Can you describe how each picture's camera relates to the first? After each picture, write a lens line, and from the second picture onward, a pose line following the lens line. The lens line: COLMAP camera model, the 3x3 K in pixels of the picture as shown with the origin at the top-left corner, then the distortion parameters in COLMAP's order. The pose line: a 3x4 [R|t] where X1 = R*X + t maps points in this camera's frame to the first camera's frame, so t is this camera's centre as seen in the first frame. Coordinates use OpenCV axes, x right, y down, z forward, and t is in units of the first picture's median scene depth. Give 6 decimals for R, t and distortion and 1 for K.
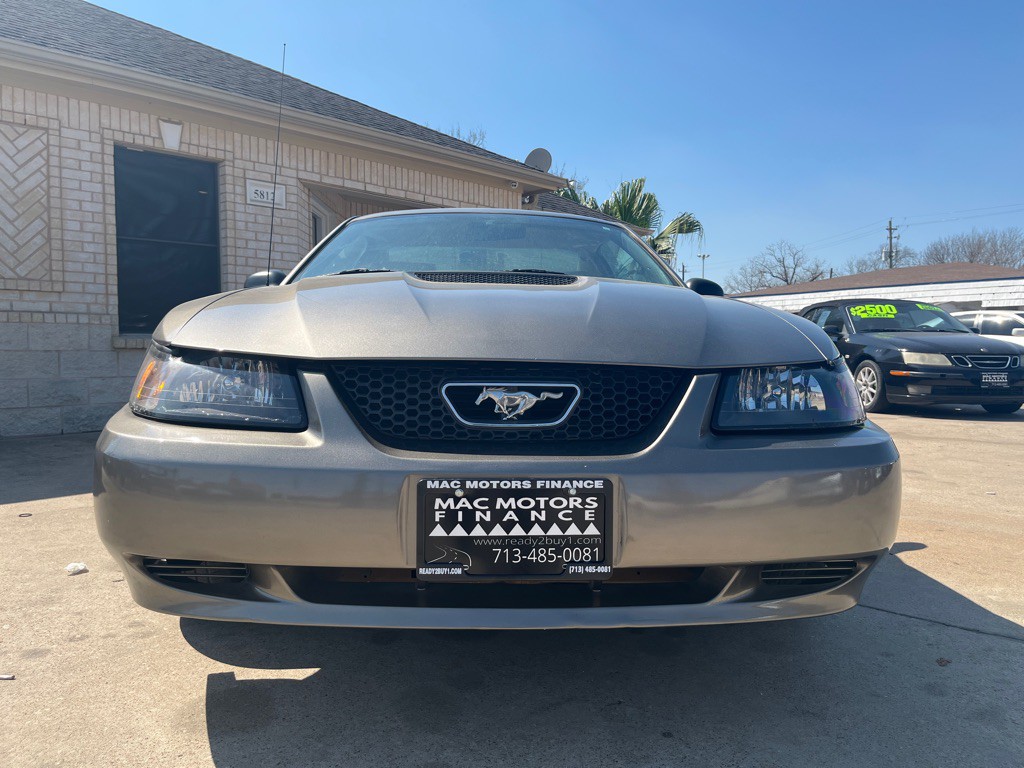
lens RADIAL K [[776.9, 0, 514.9], [0, 776.9, 389.3], [0, 0, 1]] dist [0.071145, -0.108589]
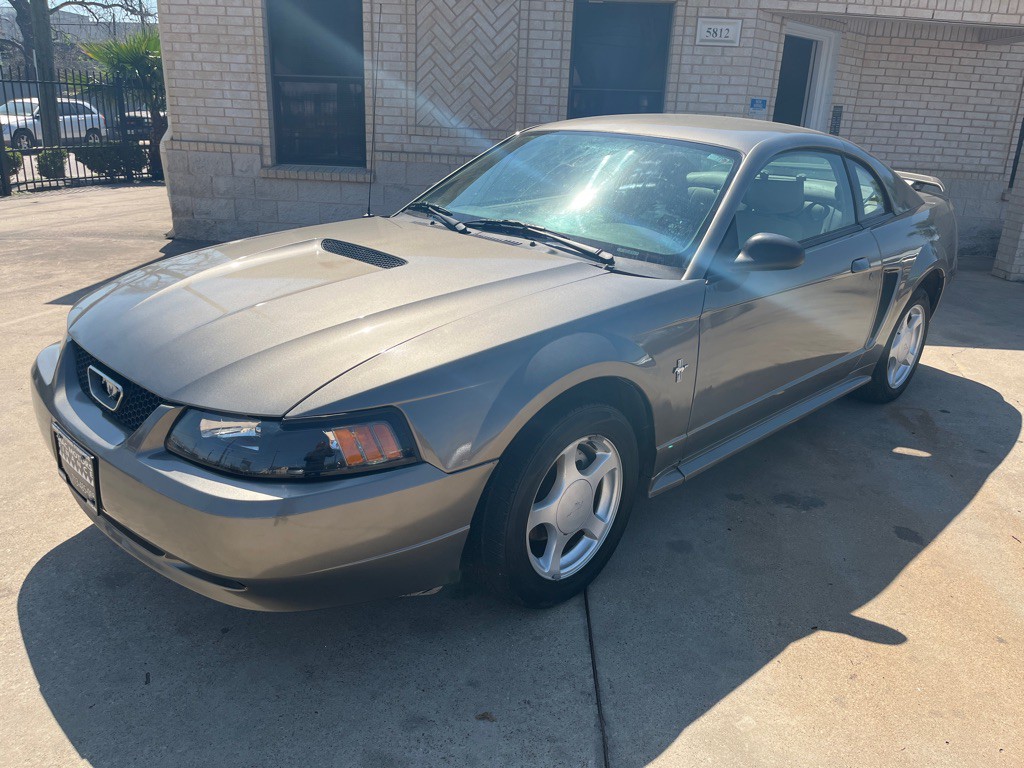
lens RADIAL K [[777.4, 0, 516.7], [0, 777.4, 384.6], [0, 0, 1]] dist [0.080438, -0.121924]
pose [[0.671688, 0.266891, -0.691090, 0.945827], [-0.079852, 0.953501, 0.290621, -0.297141], [0.736518, -0.140022, 0.661766, 0.336049]]
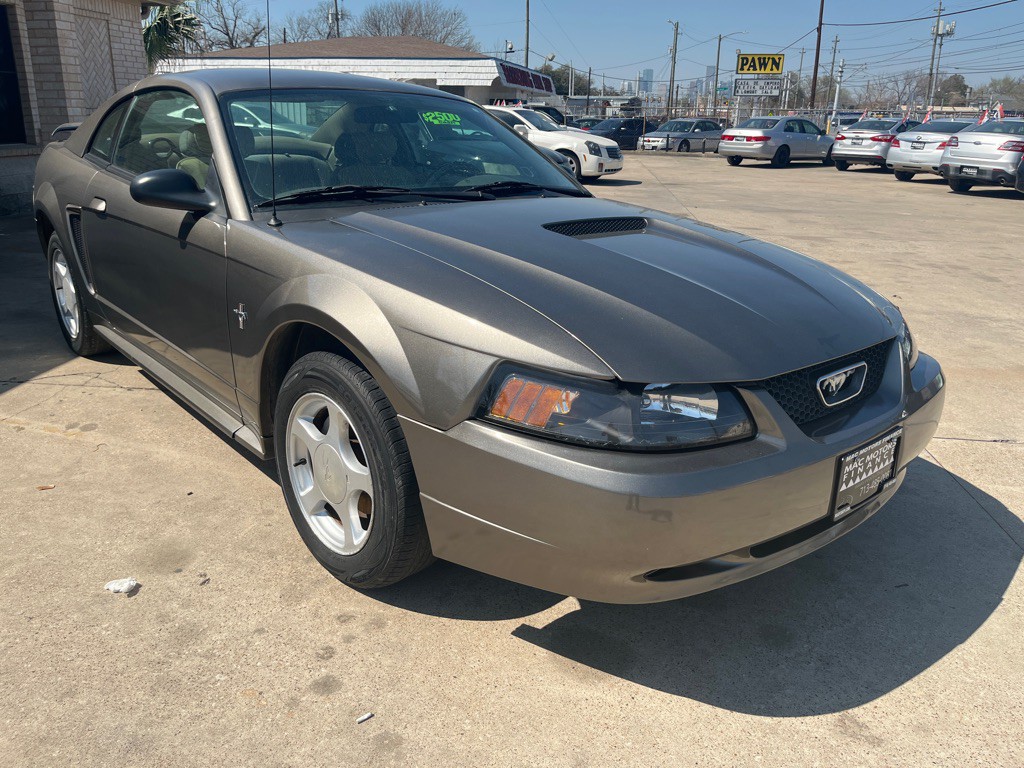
lens RADIAL K [[778.4, 0, 516.0], [0, 778.4, 385.3], [0, 0, 1]] dist [0.078136, -0.122100]
pose [[0.781689, -0.189757, 0.594100, -0.763341], [0.014204, 0.957759, 0.287221, -0.231182], [-0.623507, -0.216079, 0.751364, 0.179487]]
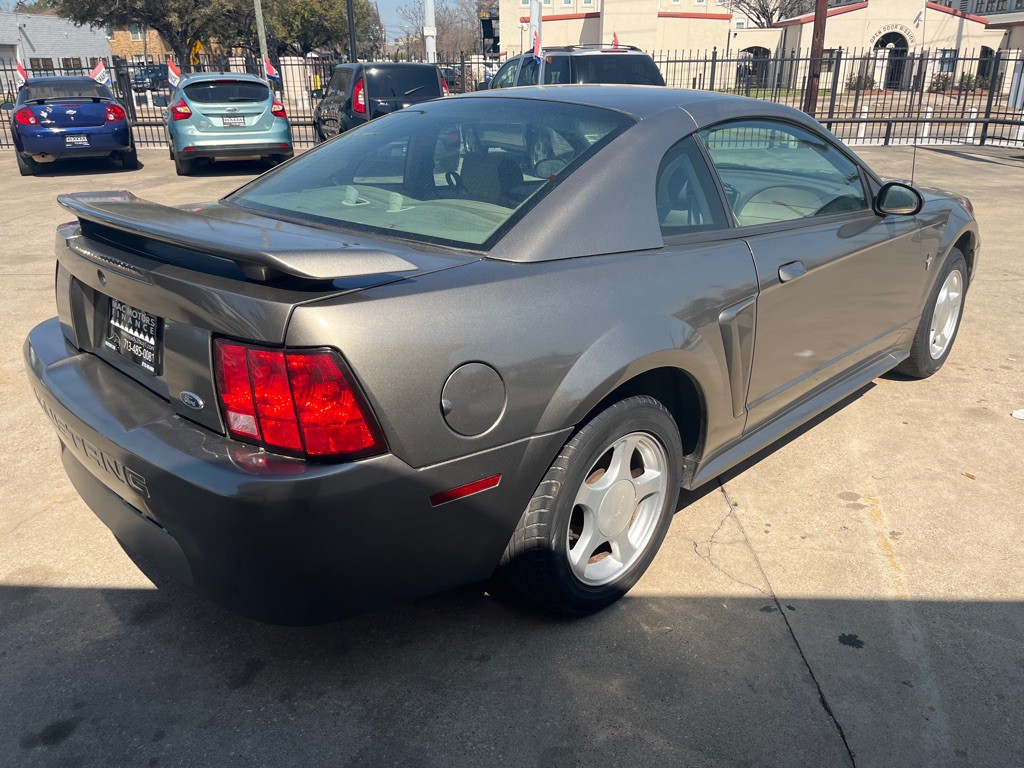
lens RADIAL K [[778.1, 0, 511.2], [0, 778.1, 386.3], [0, 0, 1]] dist [0.071213, -0.110077]
pose [[-0.669910, -0.276928, 0.688862, -0.990651], [0.046803, 0.910236, 0.411437, -0.468537], [-0.740966, 0.307867, -0.596815, 2.725088]]
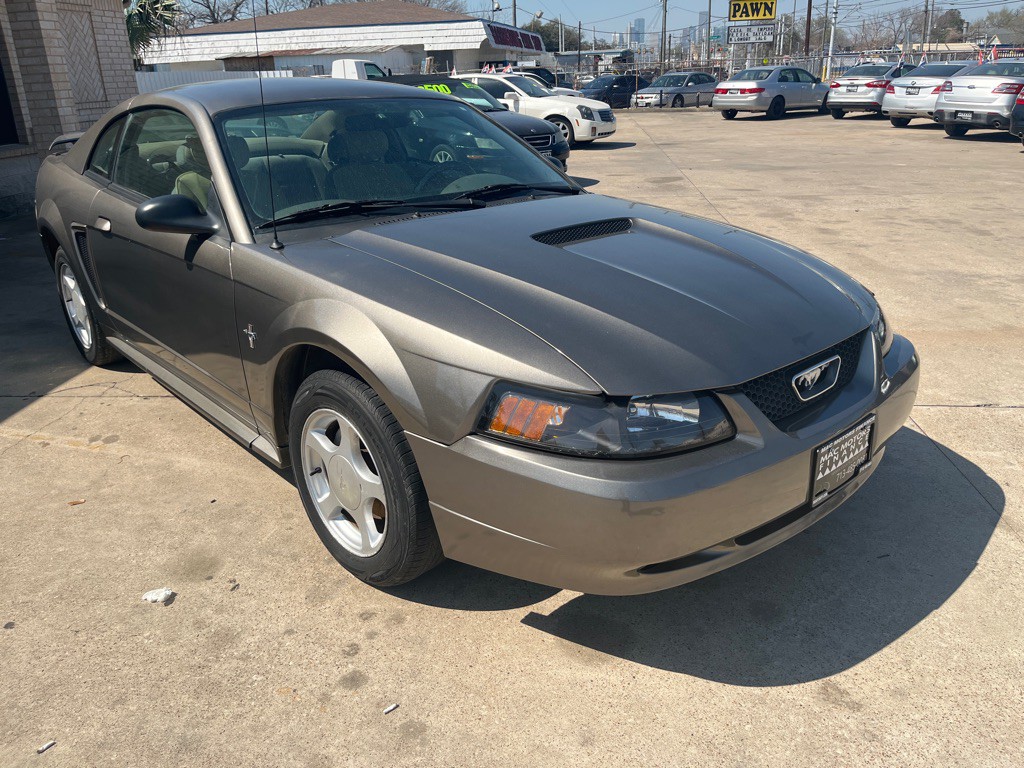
lens RADIAL K [[778.7, 0, 520.8], [0, 778.7, 387.0], [0, 0, 1]] dist [0.074281, -0.116889]
pose [[0.771106, -0.259089, 0.581609, -0.777828], [0.064492, 0.940548, 0.333482, -0.297768], [-0.633433, -0.219641, 0.741971, 0.139883]]
